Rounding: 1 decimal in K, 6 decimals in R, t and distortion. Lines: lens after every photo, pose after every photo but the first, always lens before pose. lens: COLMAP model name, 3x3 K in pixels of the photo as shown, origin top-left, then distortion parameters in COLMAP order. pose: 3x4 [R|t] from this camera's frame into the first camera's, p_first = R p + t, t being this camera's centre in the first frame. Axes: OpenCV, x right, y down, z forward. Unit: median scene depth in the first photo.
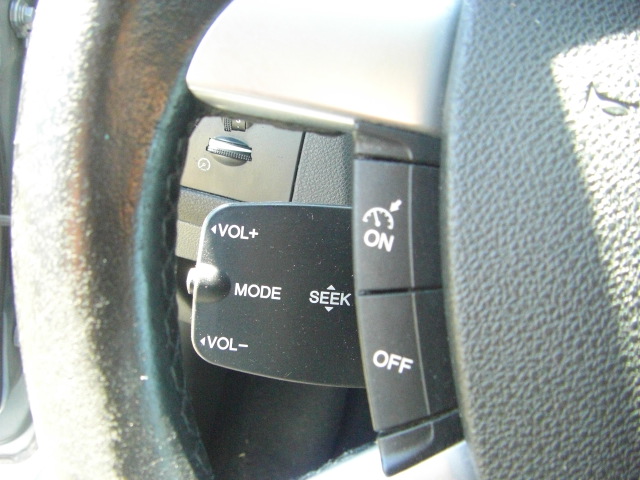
lens RADIAL K [[719.9, 0, 297.2], [0, 719.9, 272.1], [0, 0, 1]] dist [-0.166117, 0.064063]
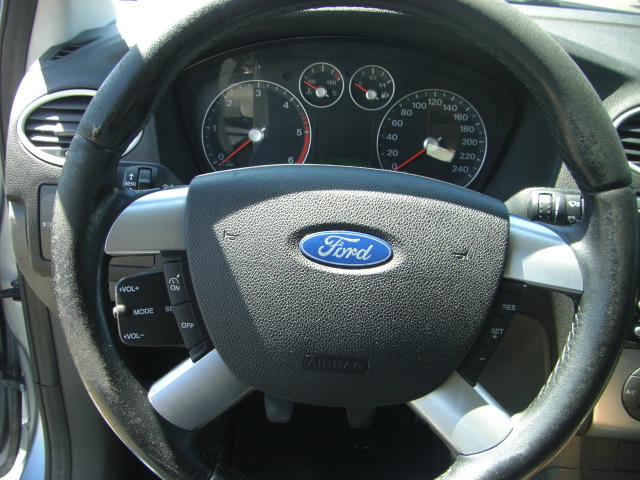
lens RADIAL K [[719.9, 0, 297.2], [0, 719.9, 272.1], [0, 0, 1]] dist [-0.166117, 0.064063]
pose [[0.971201, -0.197503, 0.133273, 0.225947], [0.197535, 0.980208, 0.013119, -0.047618], [-0.133227, 0.013585, 0.990992, -2.134883]]
